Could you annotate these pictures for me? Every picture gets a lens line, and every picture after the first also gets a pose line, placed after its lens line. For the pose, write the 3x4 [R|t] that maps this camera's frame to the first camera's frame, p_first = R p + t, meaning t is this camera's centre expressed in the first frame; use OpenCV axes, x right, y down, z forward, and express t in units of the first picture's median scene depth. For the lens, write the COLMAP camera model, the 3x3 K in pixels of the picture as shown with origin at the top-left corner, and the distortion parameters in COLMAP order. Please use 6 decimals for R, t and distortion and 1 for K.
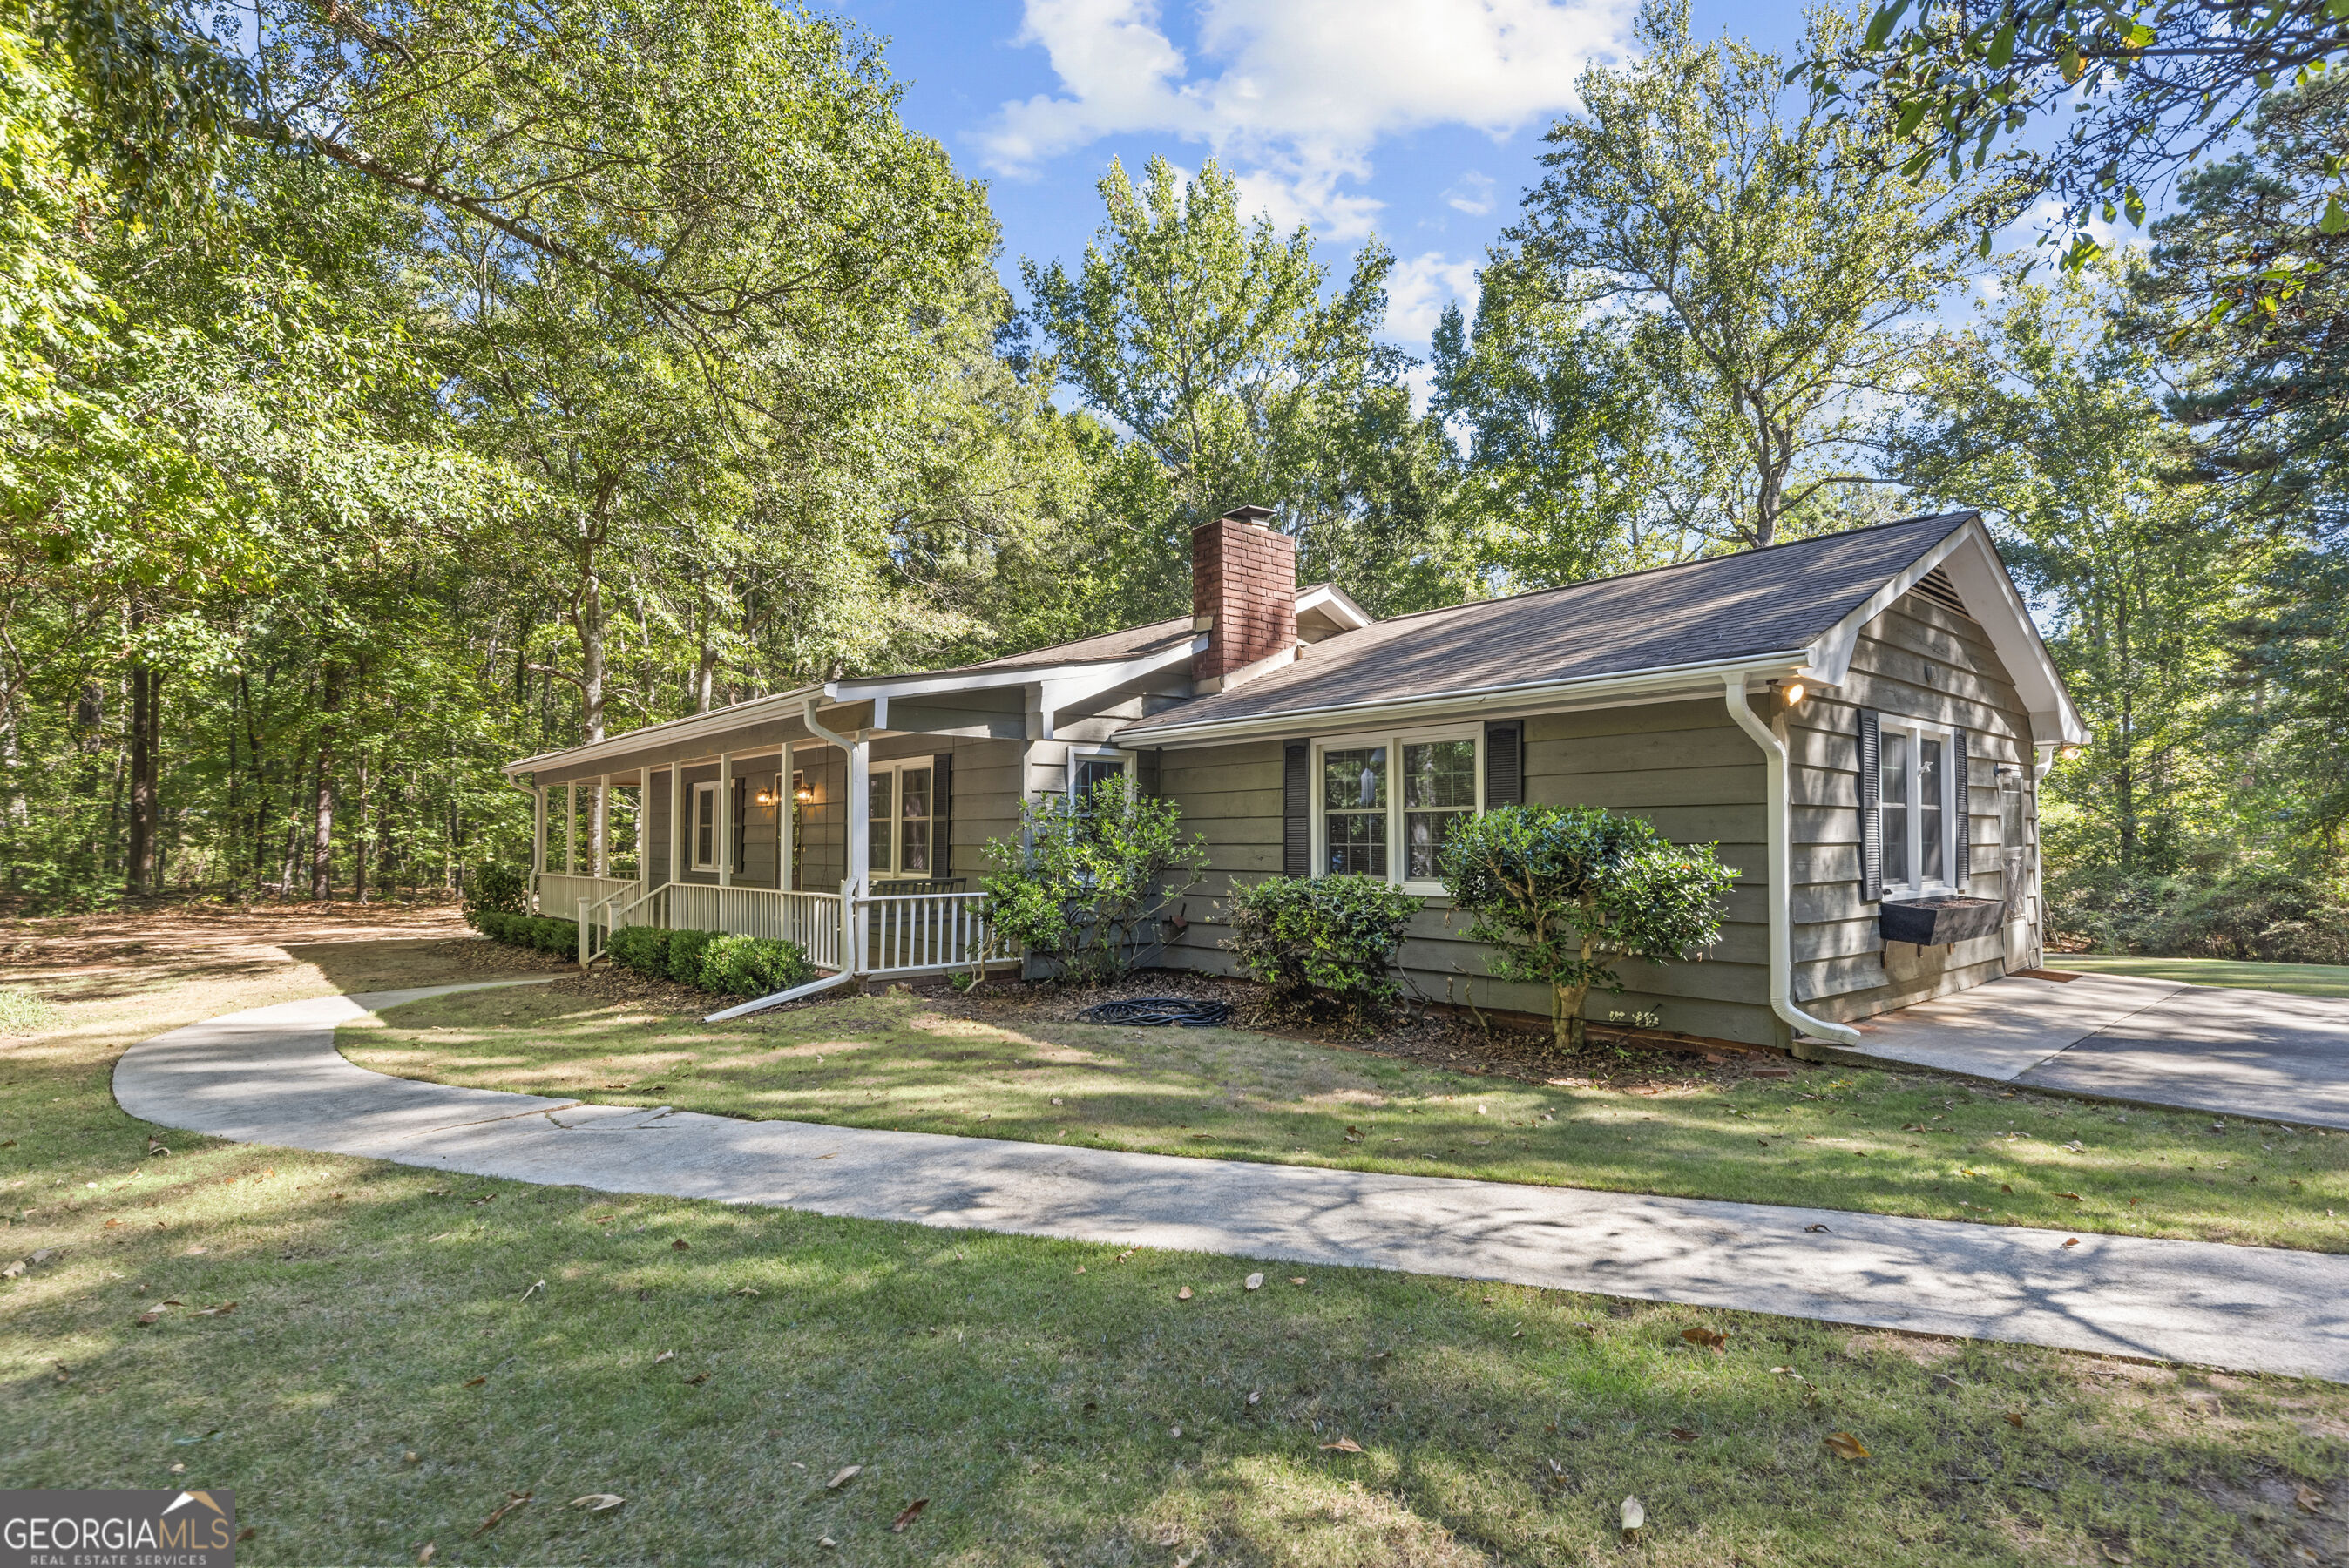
lens RADIAL K [[1164.4, 0, 1191.2], [0, 1164.4, 838.8], [0, 0, 1]] dist [0.004498, -0.001647]
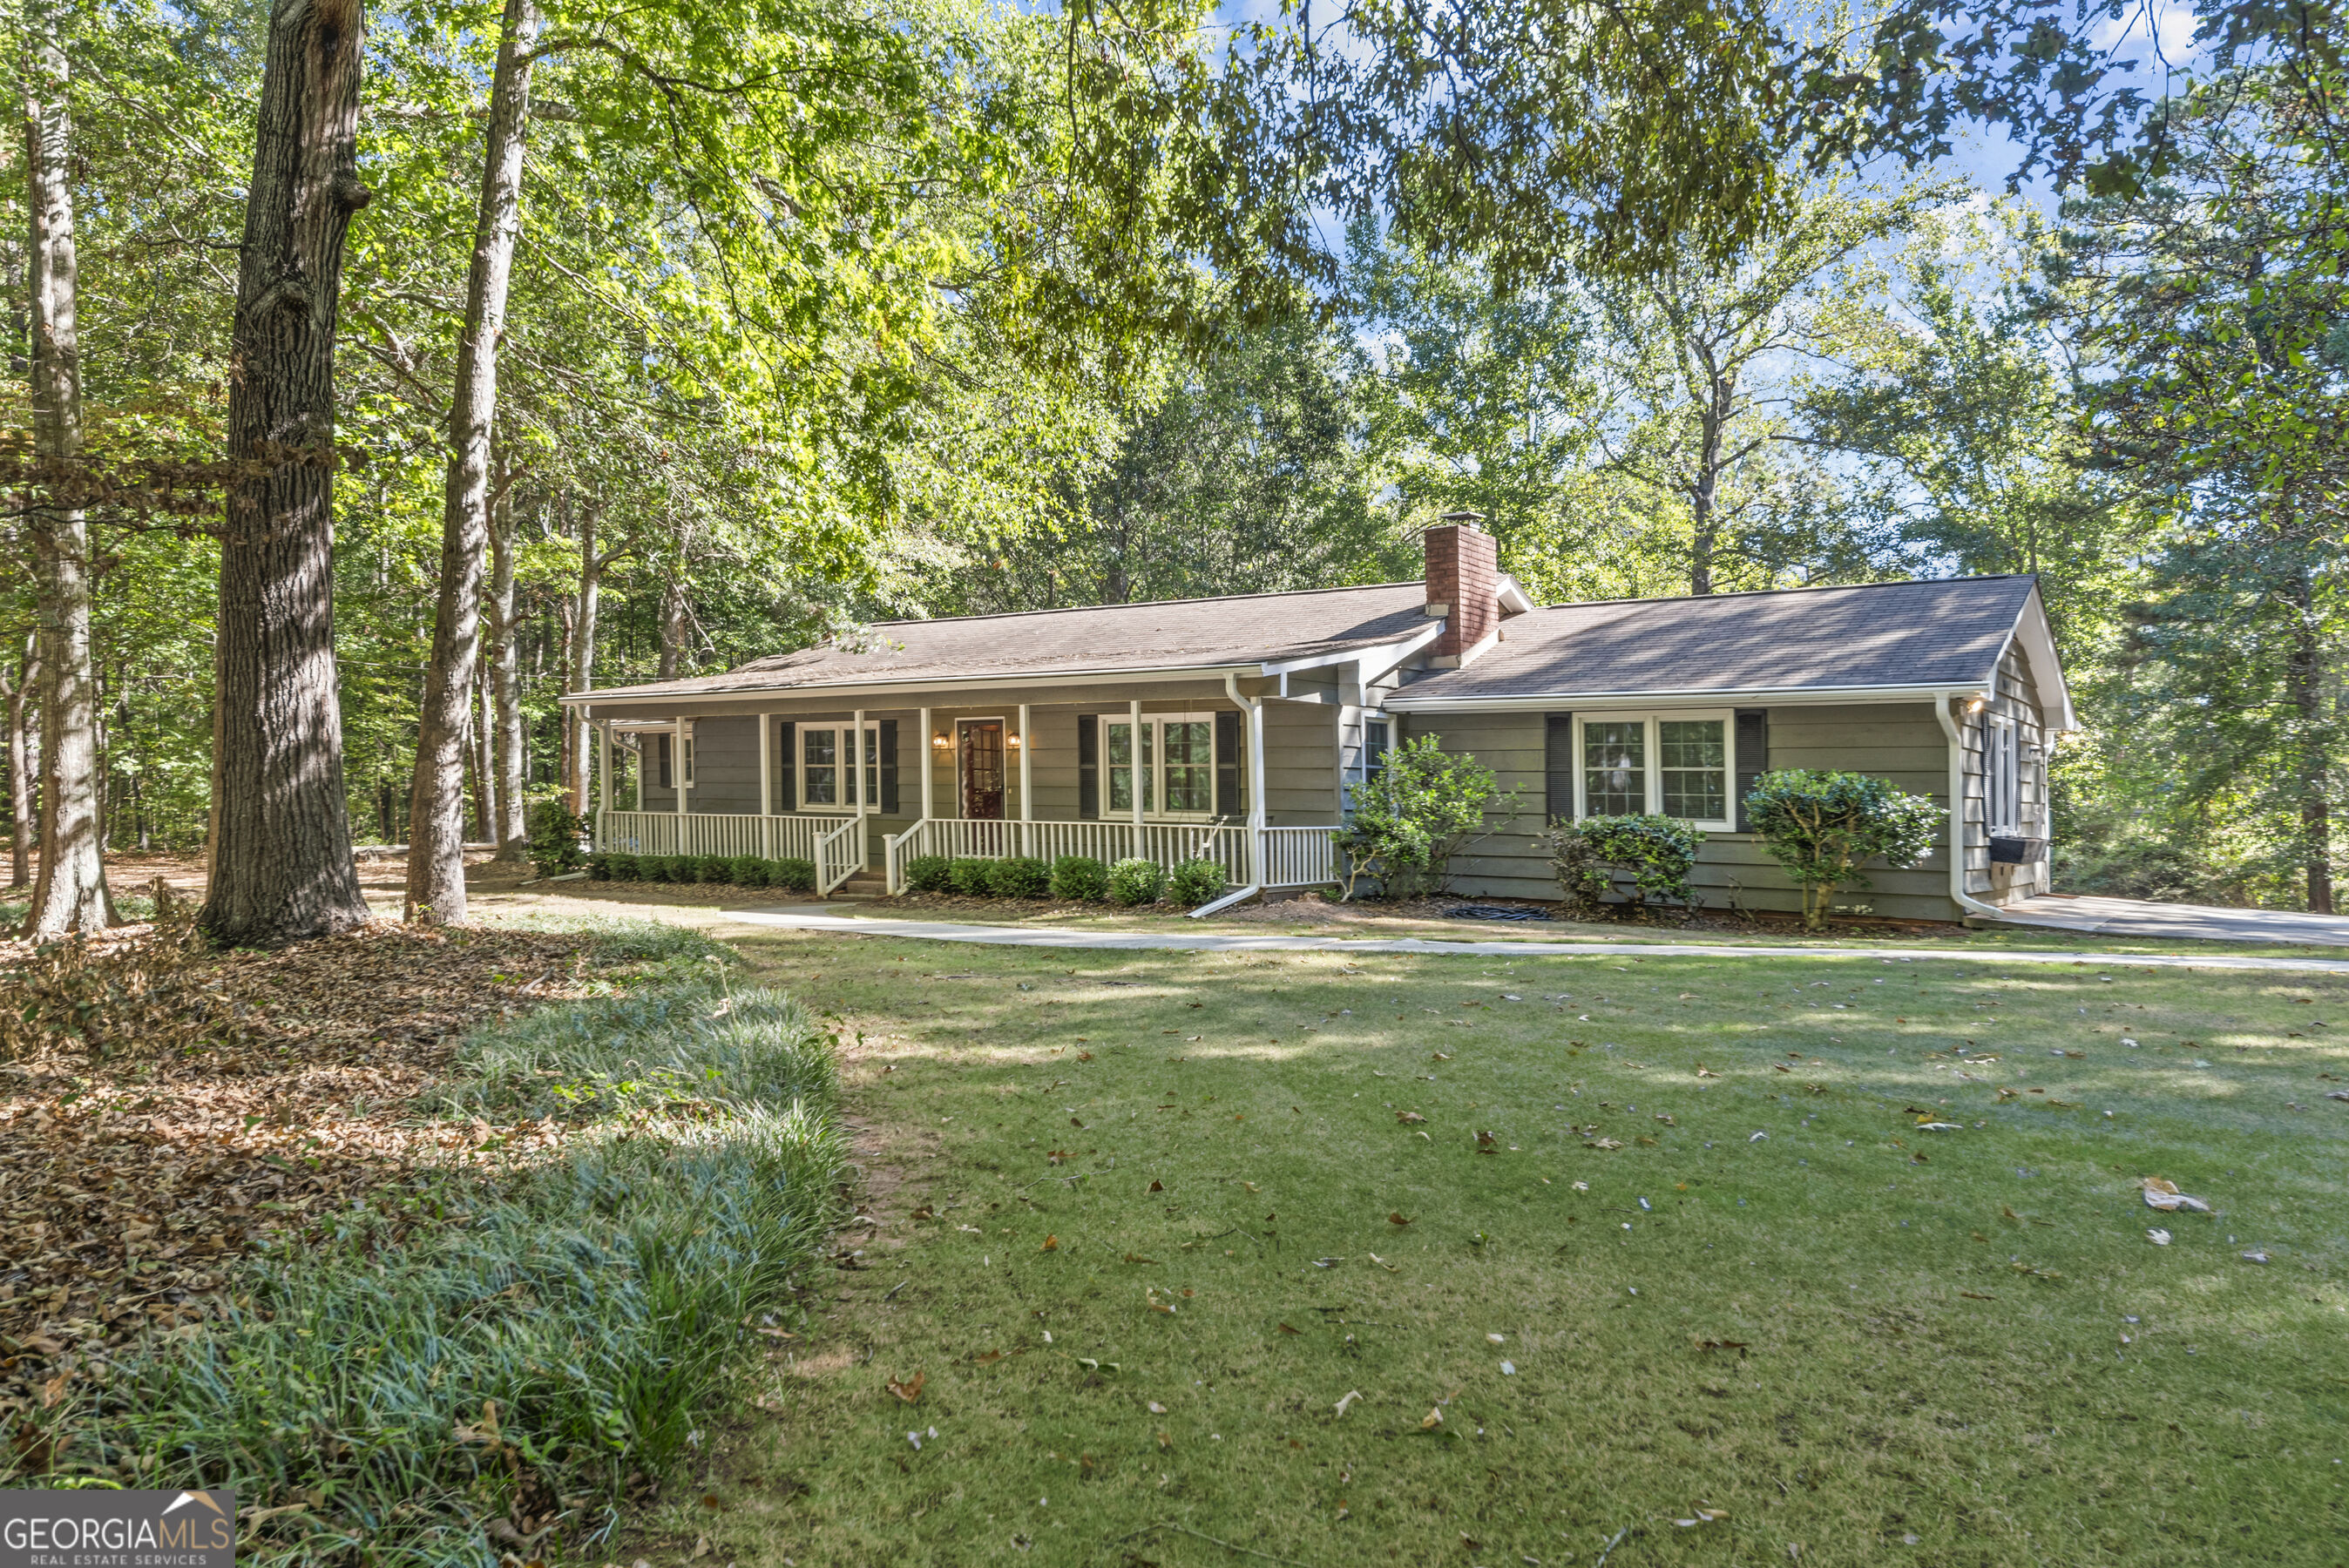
lens RADIAL K [[1559.5, 0, 1172.3], [0, 1559.5, 790.4], [0, 0, 1]] dist [0.007981, 0.003812]
pose [[0.979515, 0.020034, 0.200372, -0.515615], [-0.019216, 0.999797, -0.006028, 0.015857], [-0.200452, 0.002054, 0.979701, -0.470255]]
